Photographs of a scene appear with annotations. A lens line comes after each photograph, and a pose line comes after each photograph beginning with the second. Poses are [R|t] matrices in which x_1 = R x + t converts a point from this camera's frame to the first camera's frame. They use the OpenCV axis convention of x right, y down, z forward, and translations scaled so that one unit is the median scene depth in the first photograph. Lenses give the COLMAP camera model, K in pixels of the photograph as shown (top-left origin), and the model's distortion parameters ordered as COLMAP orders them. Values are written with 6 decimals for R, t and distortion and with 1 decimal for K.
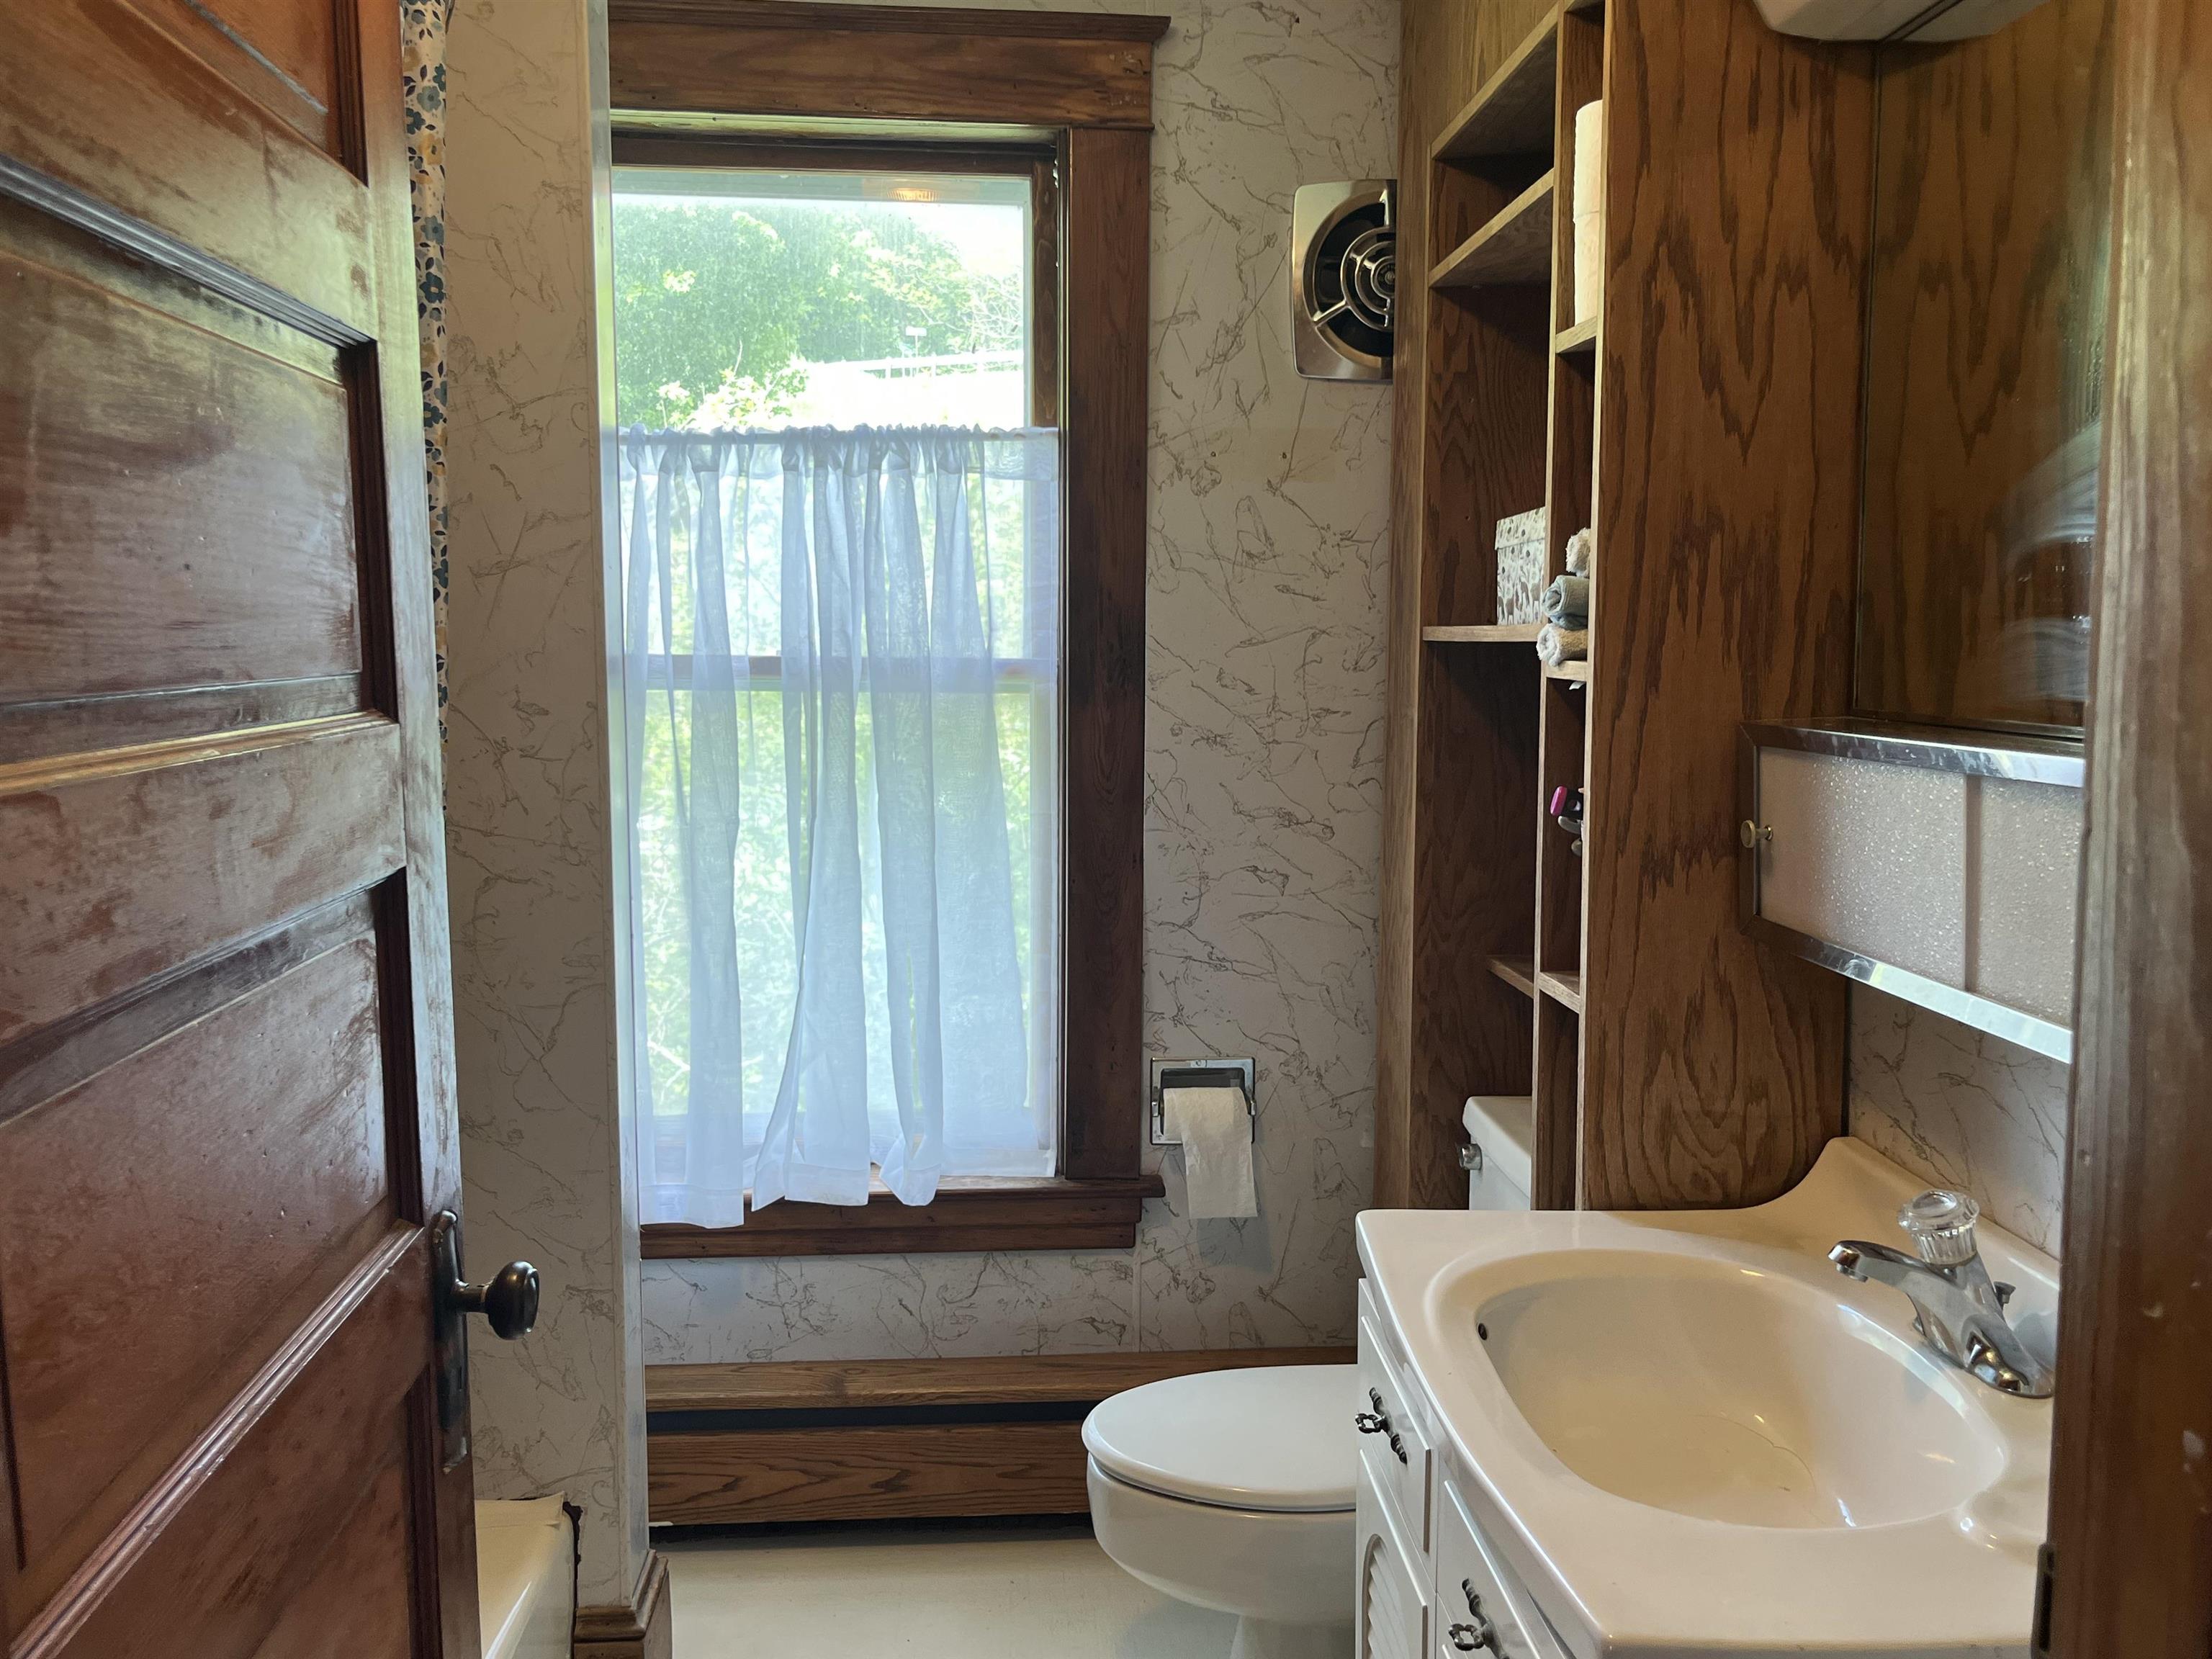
lens RADIAL K [[1857.2, 0, 1120.0], [0, 1857.2, 819.2], [0, 0, 1]] dist [0.060030, -0.083439]
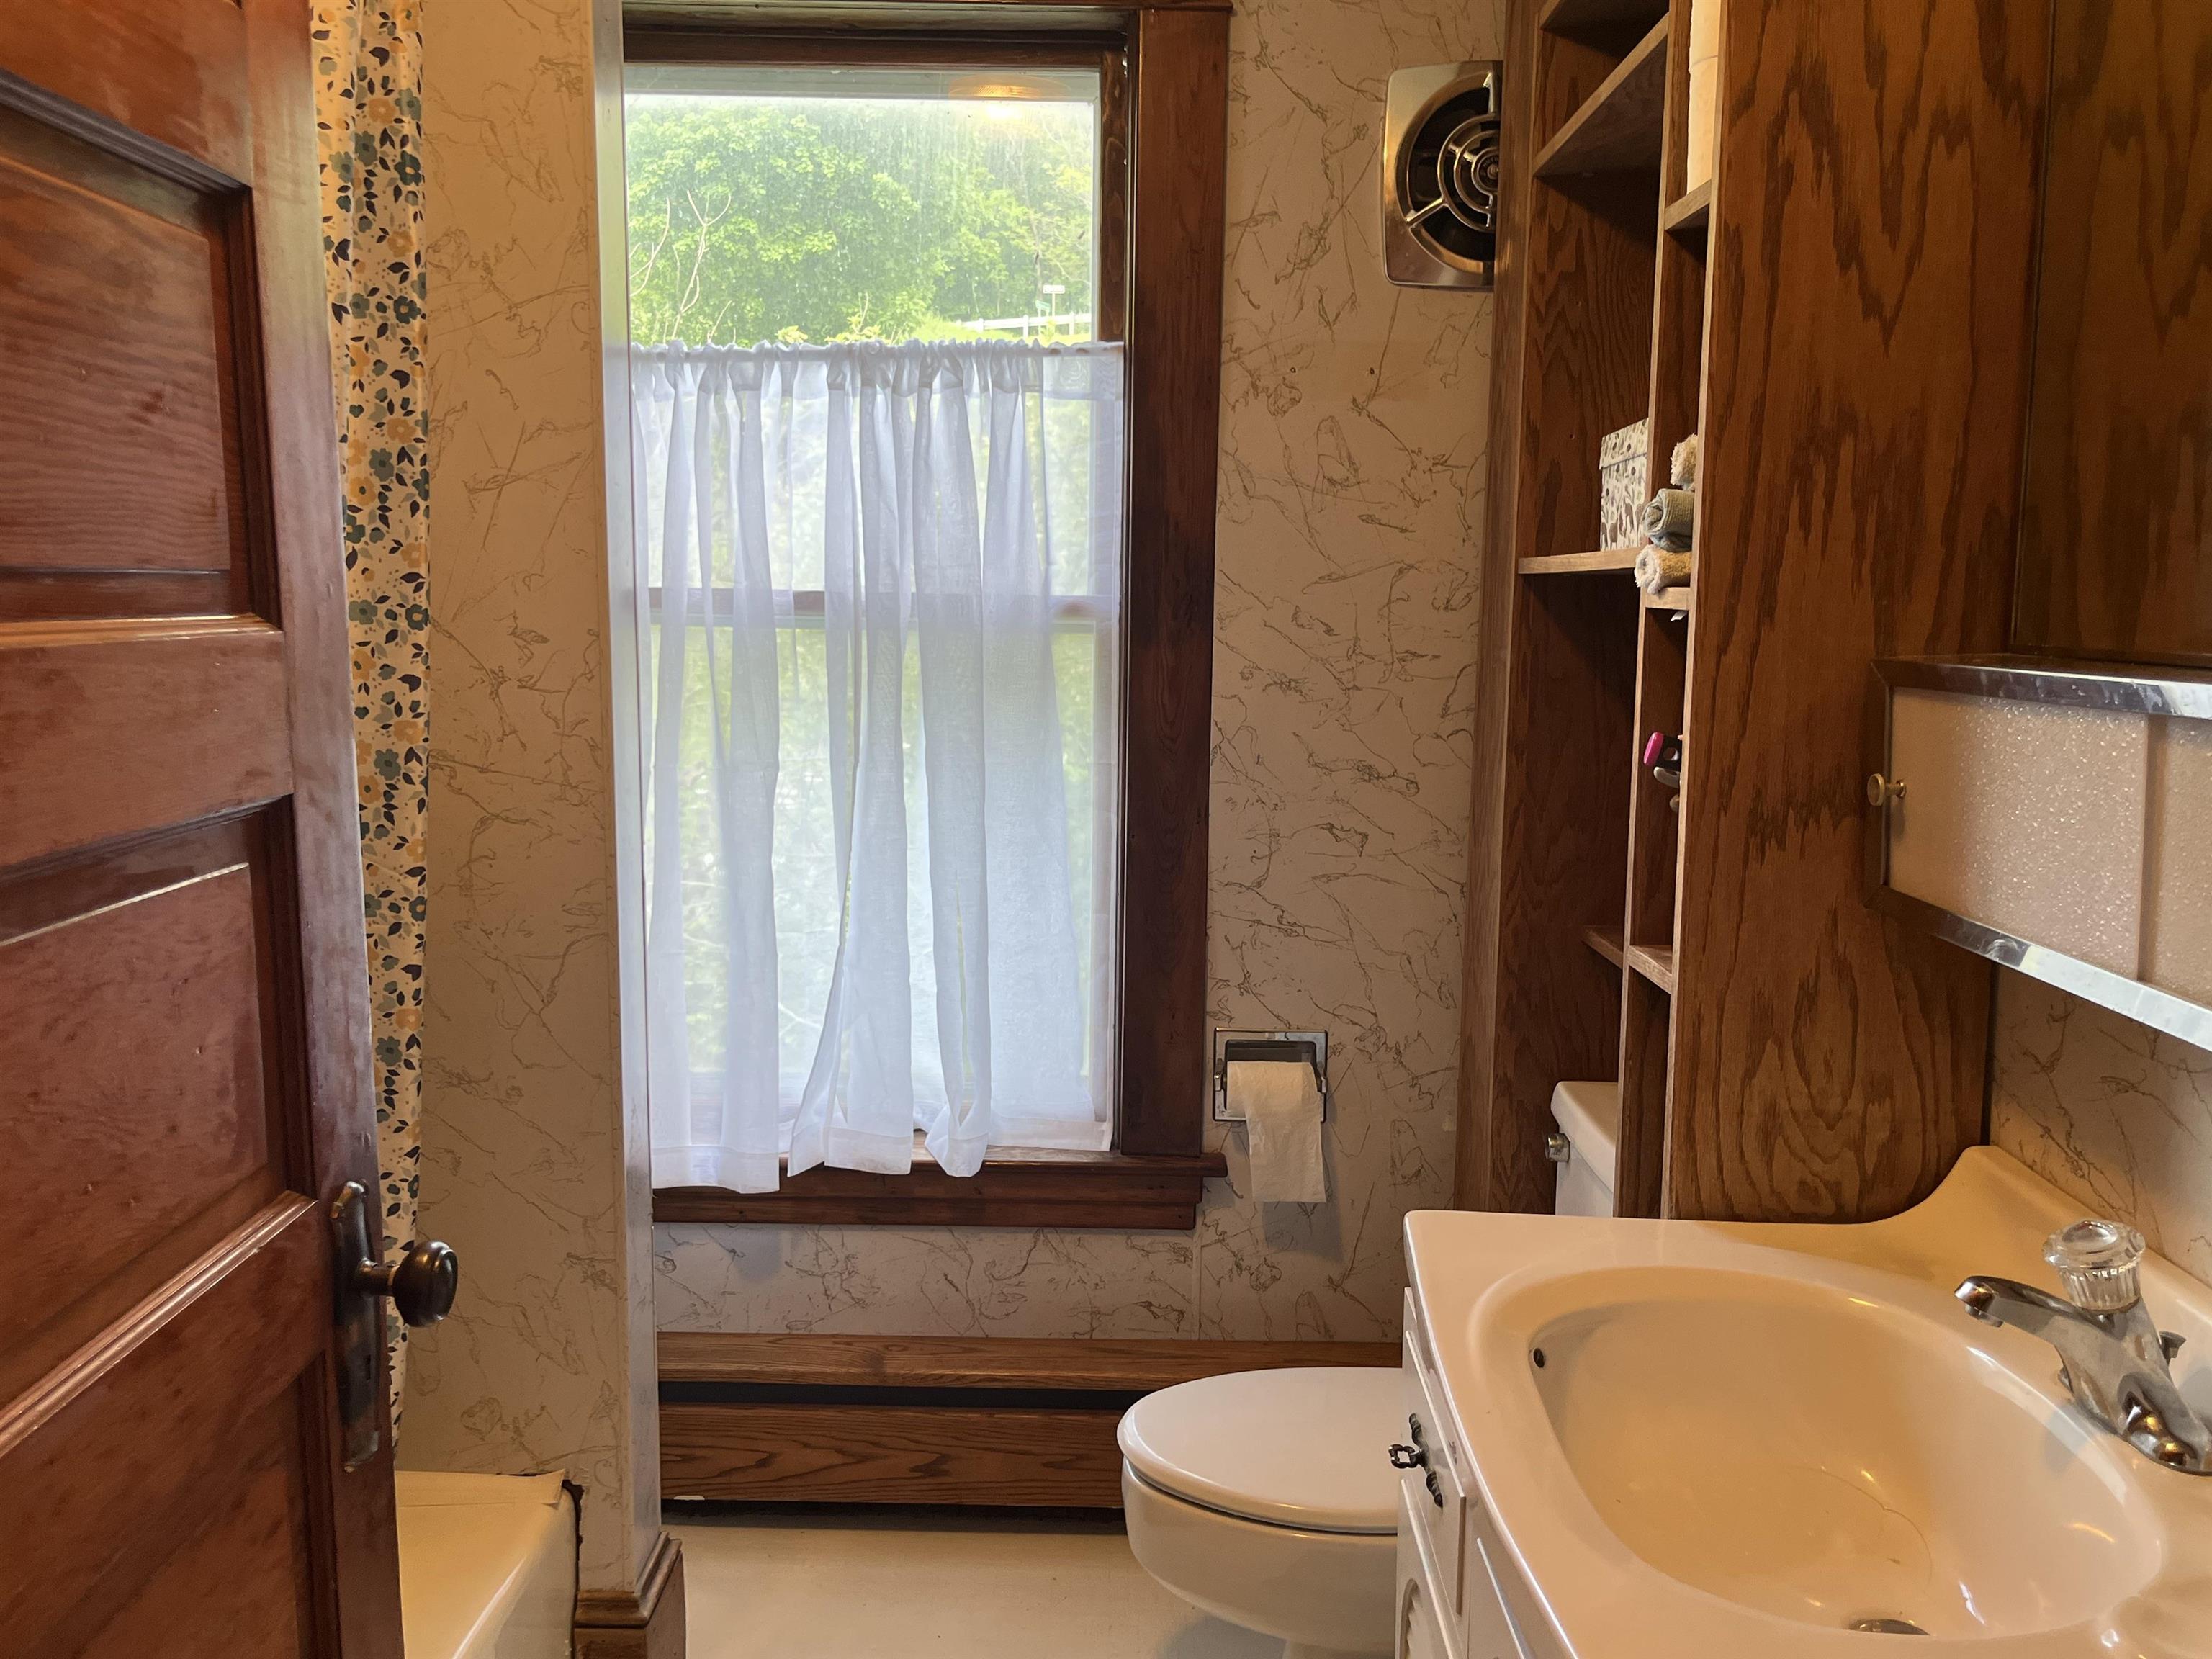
lens RADIAL K [[1857.2, 0, 1085.5], [0, 1857.2, 835.5], [0, 0, 1]] dist [0.060030, -0.083439]
pose [[0.995963, 0.019141, -0.087704, 0.042806], [-0.016598, 0.999423, 0.029625, 0.007778], [0.088221, -0.028050, 0.995706, 0.096345]]
